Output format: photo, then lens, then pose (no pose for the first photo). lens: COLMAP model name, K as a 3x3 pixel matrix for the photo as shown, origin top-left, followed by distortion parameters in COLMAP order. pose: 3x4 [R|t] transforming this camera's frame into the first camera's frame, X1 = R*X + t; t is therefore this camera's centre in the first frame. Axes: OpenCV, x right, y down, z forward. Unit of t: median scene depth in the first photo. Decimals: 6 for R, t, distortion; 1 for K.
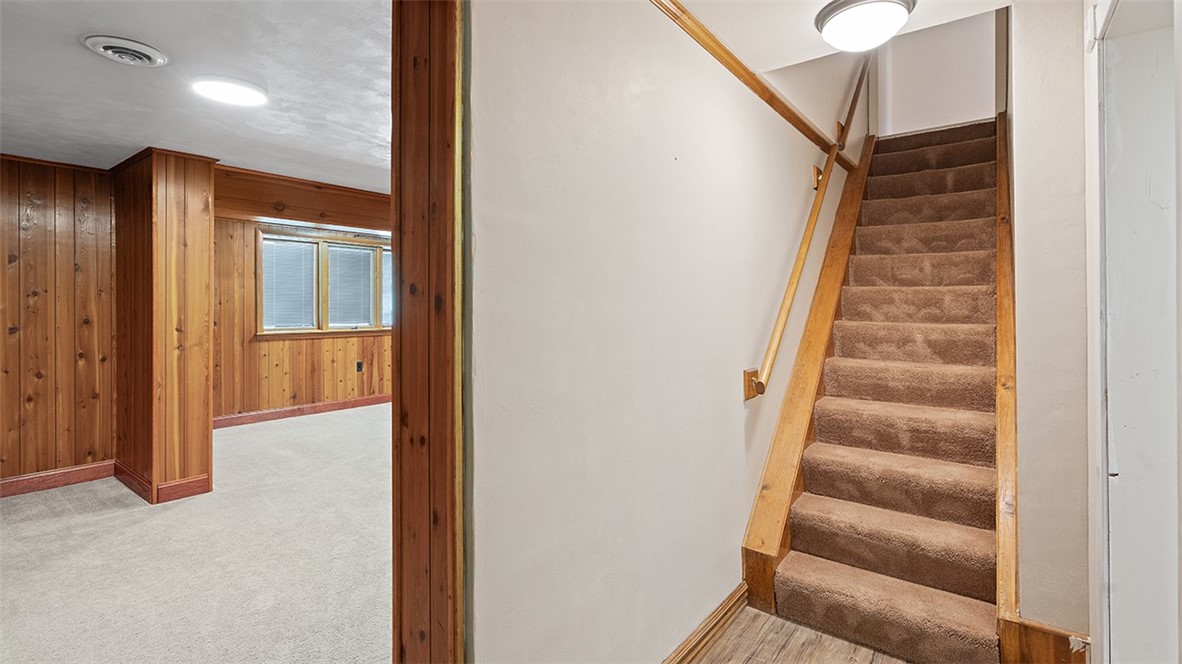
lens RADIAL K [[539.8, 0, 591.7], [0, 539.8, 313.7], [0, 0, 1]] dist [-0.000360, -0.000726]
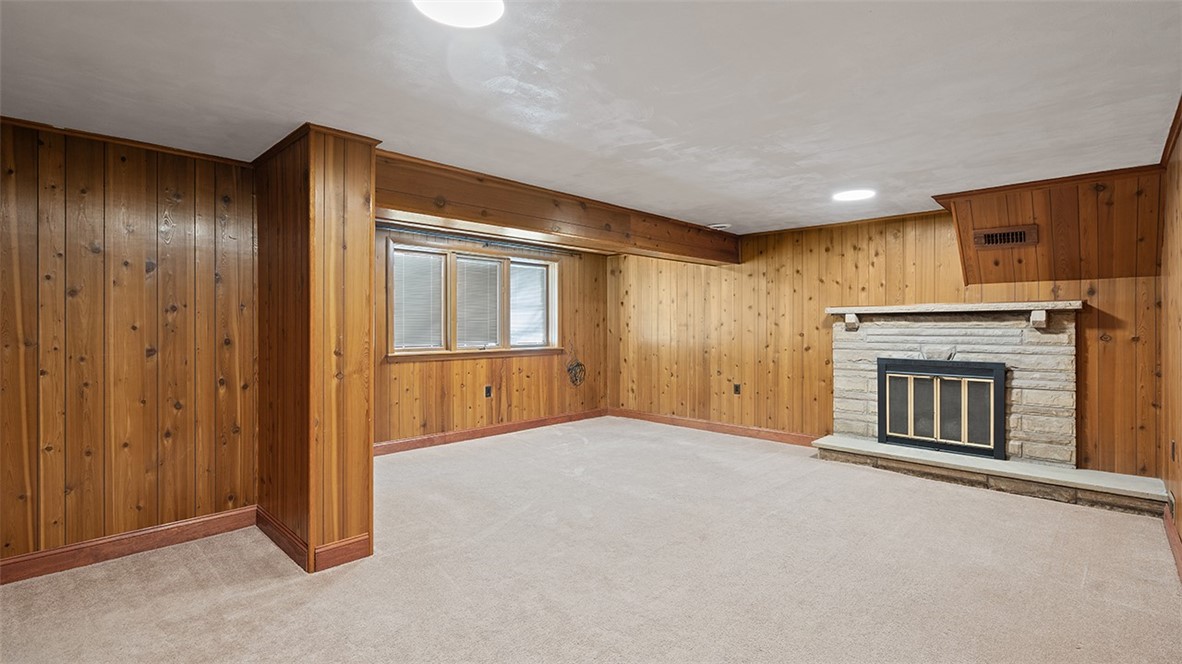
lens RADIAL K [[536.2, 0, 591.0], [0, 536.2, 332.0], [0, 0, 1]] dist [-0.000930, 0.000215]
pose [[0.993157, 0.002181, -0.116764, -0.274950], [-0.002291, 0.999997, -0.000805, -0.001586], [0.116762, 0.001067, 0.993159, 0.233851]]
